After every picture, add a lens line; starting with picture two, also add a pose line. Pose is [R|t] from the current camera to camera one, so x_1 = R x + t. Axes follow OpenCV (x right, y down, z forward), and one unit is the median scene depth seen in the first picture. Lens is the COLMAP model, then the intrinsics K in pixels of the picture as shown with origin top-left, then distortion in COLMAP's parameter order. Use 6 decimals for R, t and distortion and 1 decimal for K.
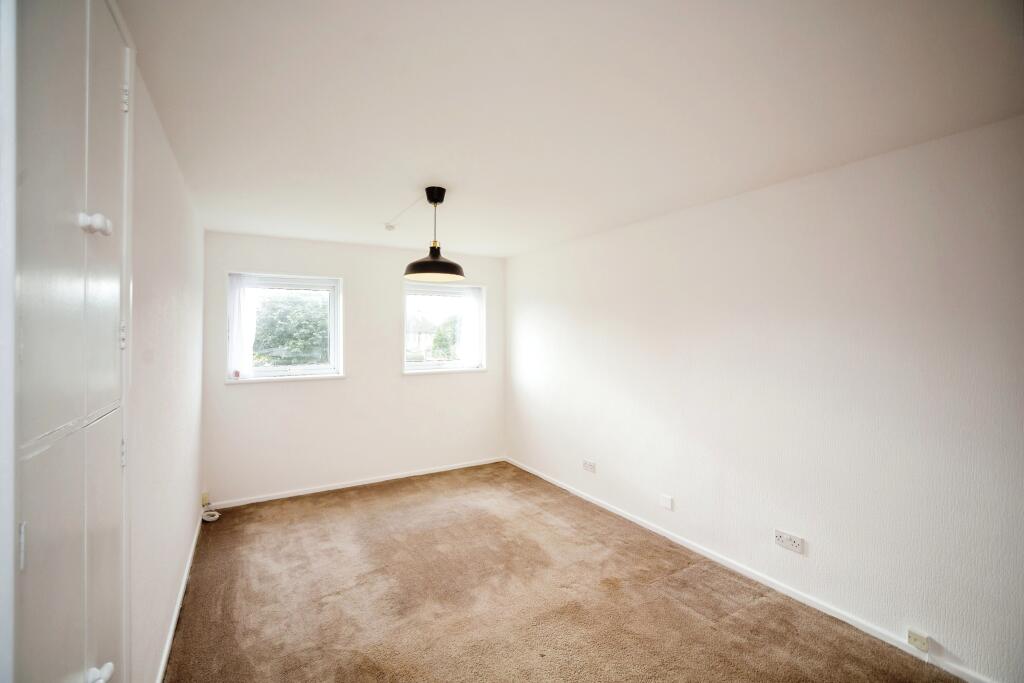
lens RADIAL K [[441.2, 0, 481.1], [0, 441.2, 325.1], [0, 0, 1]] dist [-0.000272, 0.000097]
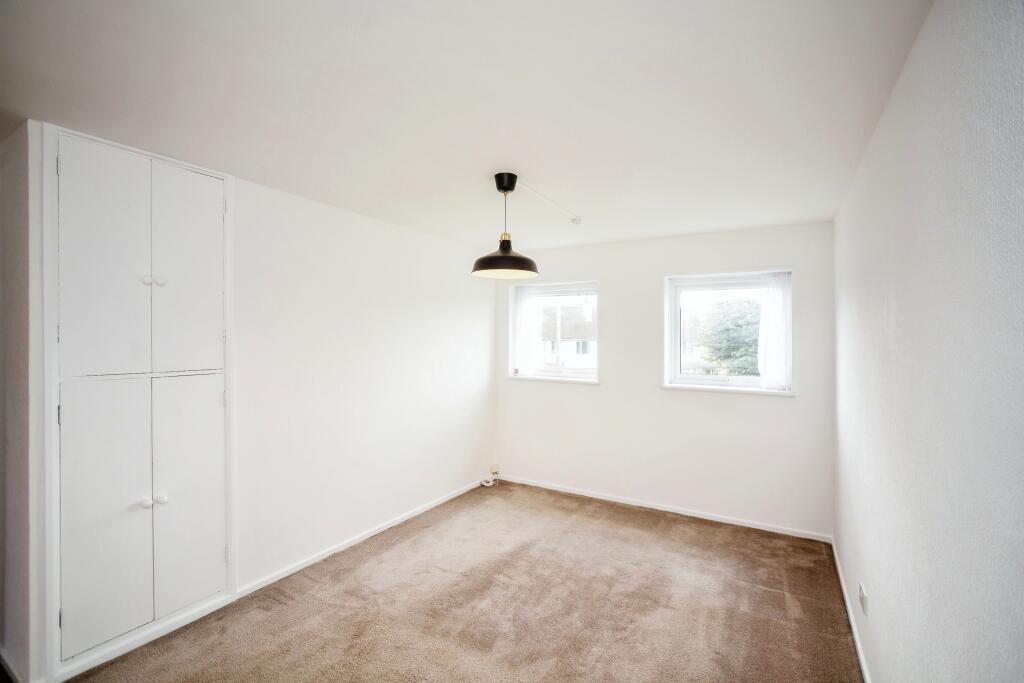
lens RADIAL K [[448.4, 0, 507.8], [0, 448.4, 333.4], [0, 0, 1]] dist [-0.016538, 0.000181]
pose [[0.510775, -0.000141, -0.859714, 0.472204], [0.004860, 0.999984, 0.002723, 0.006658], [0.859701, -0.005569, 0.510768, 0.372754]]
